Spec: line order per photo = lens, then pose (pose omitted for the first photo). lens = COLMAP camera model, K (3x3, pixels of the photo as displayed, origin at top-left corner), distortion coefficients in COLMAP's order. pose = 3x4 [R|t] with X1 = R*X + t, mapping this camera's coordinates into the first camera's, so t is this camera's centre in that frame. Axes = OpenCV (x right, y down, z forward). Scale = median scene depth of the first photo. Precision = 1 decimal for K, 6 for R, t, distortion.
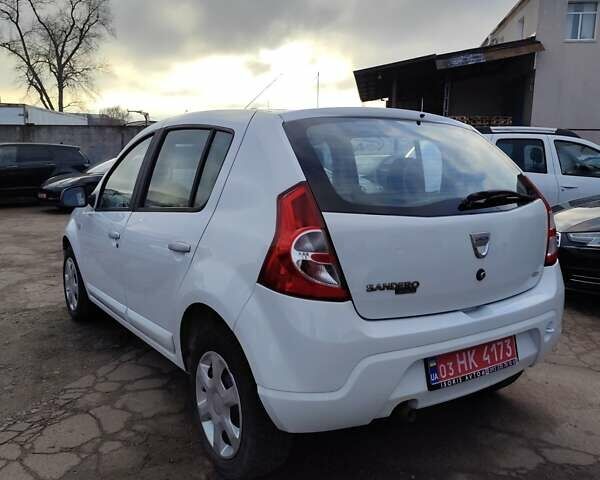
lens RADIAL K [[551.9, 0, 295.1], [0, 551.9, 242.4], [0, 0, 1]] dist [0.008763, -0.003190]
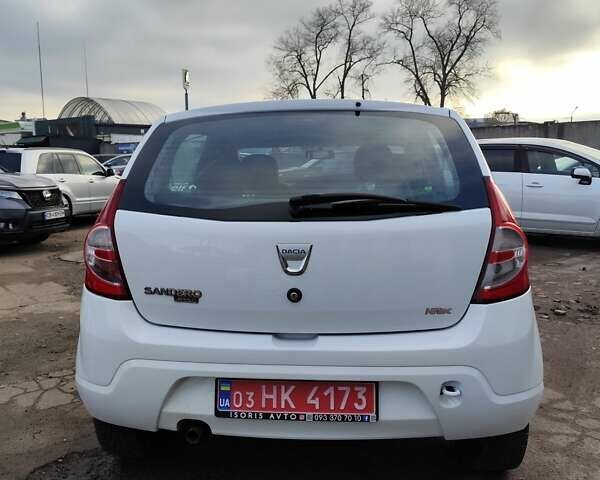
lens RADIAL K [[551.9, 0, 295.1], [0, 551.9, 242.4], [0, 0, 1]] dist [0.008763, -0.003190]
pose [[0.780358, 0.073443, -0.621005, 0.075918], [-0.077597, 0.996777, 0.020376, -0.003349], [0.620500, 0.032287, 0.783542, 0.032409]]
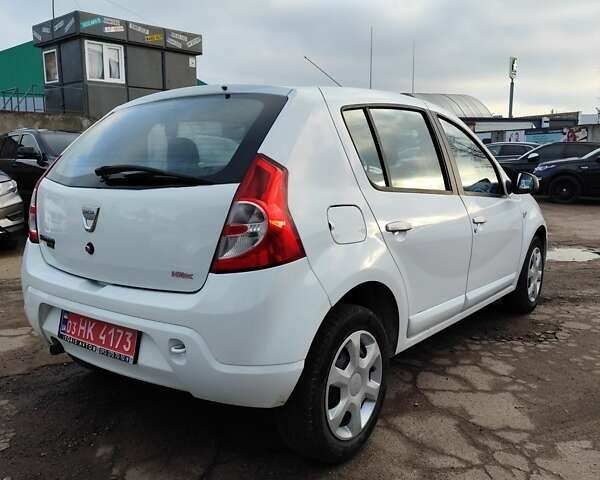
lens RADIAL K [[551.9, 0, 295.1], [0, 551.9, 242.4], [0, 0, 1]] dist [0.008763, -0.003190]
pose [[0.327715, 0.133175, -0.935343, 0.126572], [-0.135606, 0.986395, 0.092932, -0.008730], [0.934994, 0.096383, 0.341316, 0.090948]]
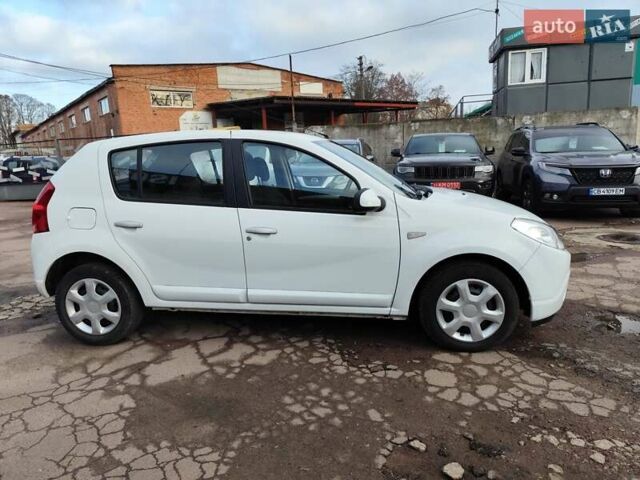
lens RADIAL K [[440.2, 0, 320.0], [0, 440.2, 240.0], [0, 0, 1]] dist [0.013141, -0.001888]
pose [[-0.657596, 0.163038, -0.735518, 0.096394], [-0.077338, 0.956535, 0.281174, -0.041284], [0.749391, 0.241783, -0.616404, 0.266644]]
